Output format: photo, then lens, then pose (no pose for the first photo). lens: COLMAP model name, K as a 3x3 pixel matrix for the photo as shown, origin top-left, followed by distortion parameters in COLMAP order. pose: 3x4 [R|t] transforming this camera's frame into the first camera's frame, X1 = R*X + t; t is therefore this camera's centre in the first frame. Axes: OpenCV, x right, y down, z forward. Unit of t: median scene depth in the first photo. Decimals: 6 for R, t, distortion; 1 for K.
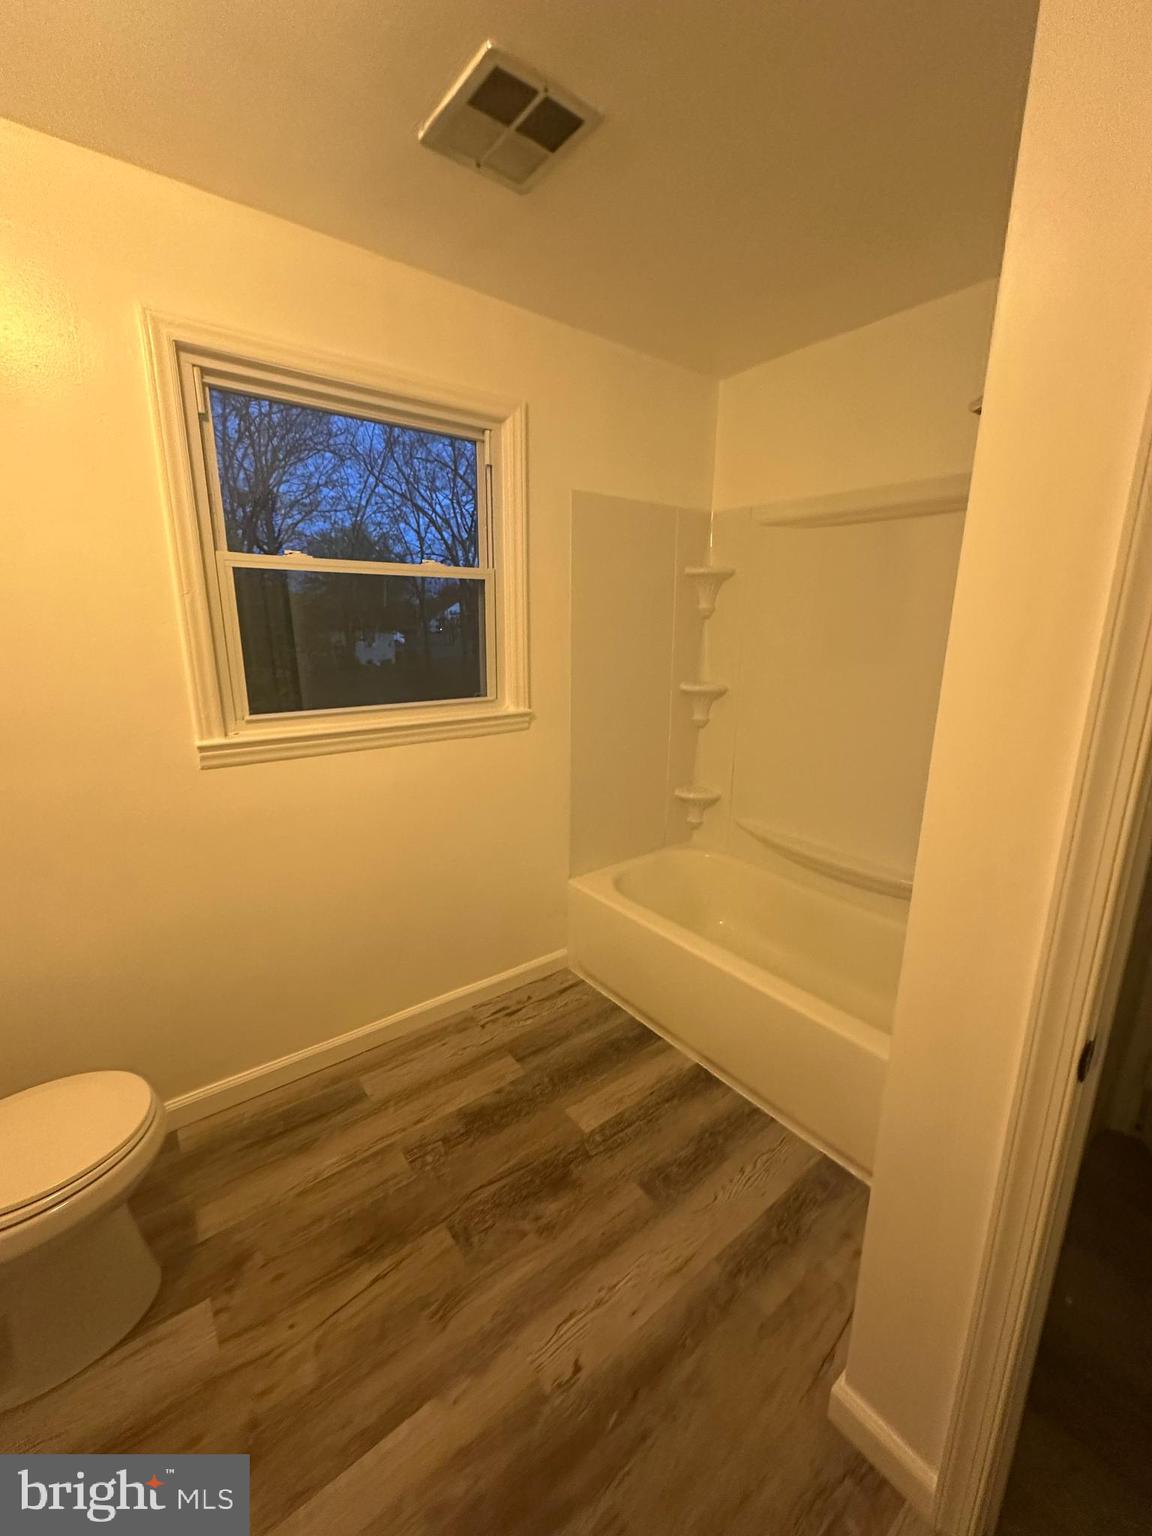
lens RADIAL K [[613.3, 0, 574.9], [0, 613.3, 775.9], [0, 0, 1]] dist [0.000397, 0.000232]
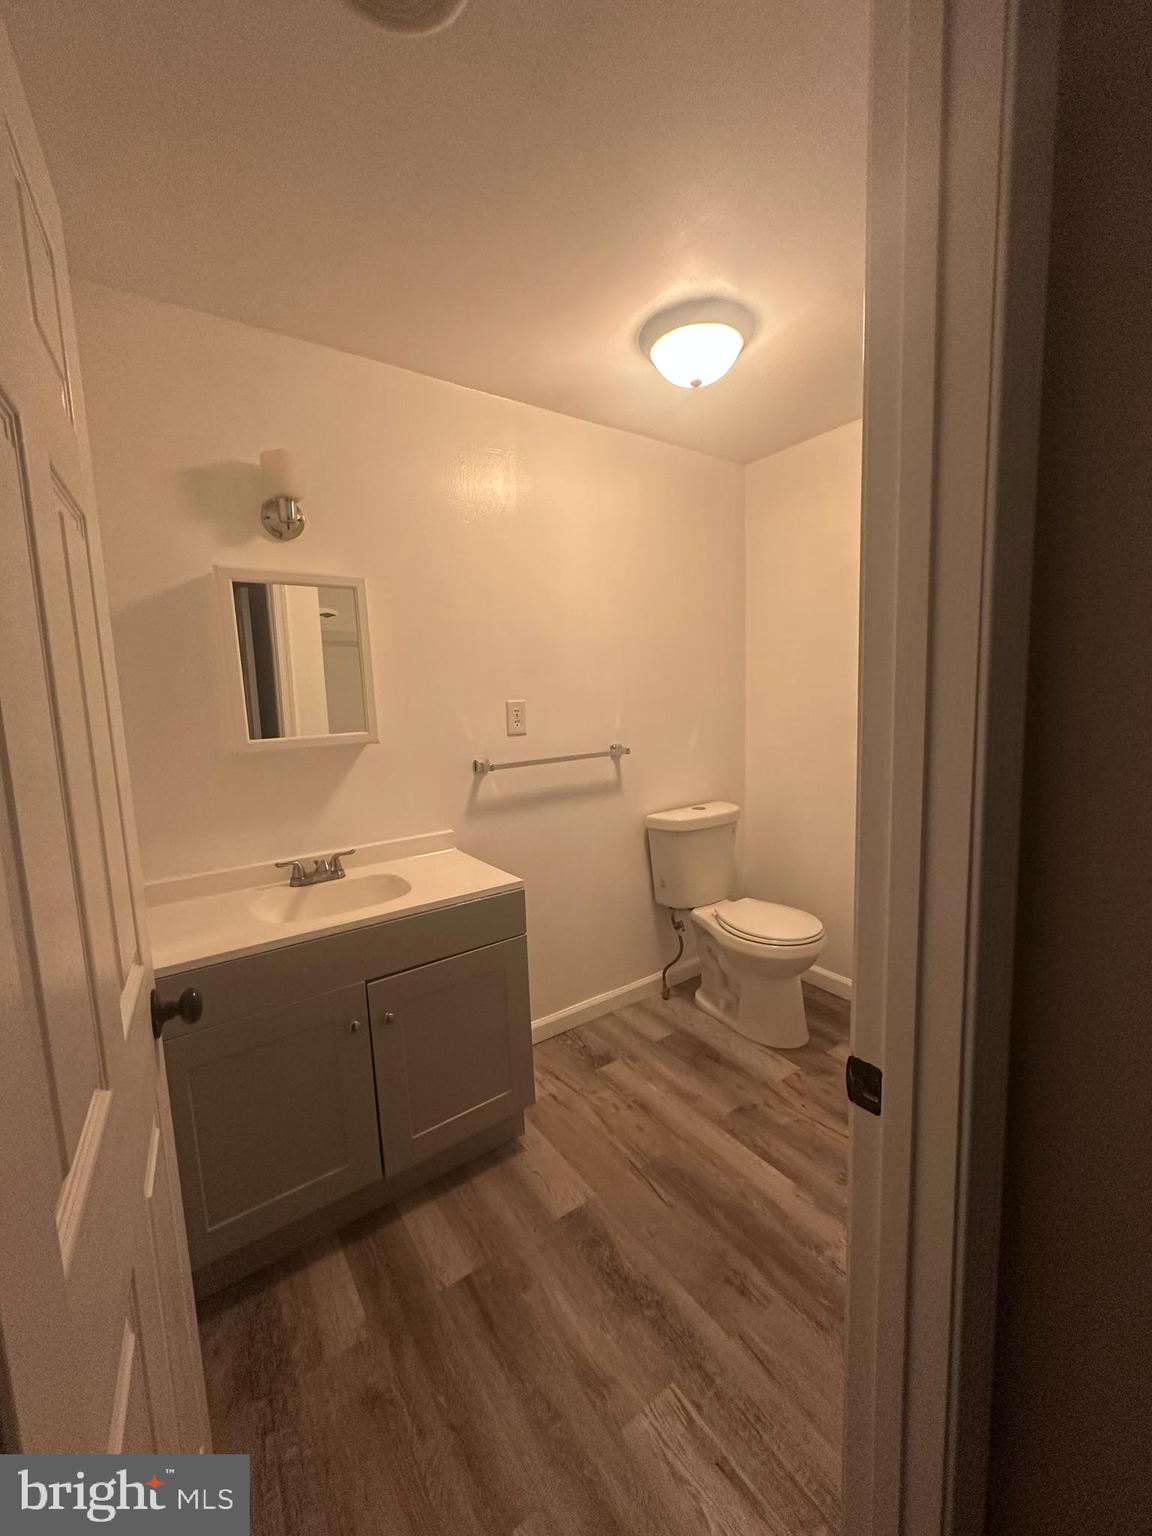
lens RADIAL K [[613.3, 0, 578.0], [0, 613.3, 764.2], [0, 0, 1]] dist [0.000397, 0.000232]
pose [[-0.053338, 0.121576, -0.991148, 1.075467], [-0.203104, 0.970493, 0.129972, -0.054906], [0.977703, 0.208239, -0.027071, 0.294348]]
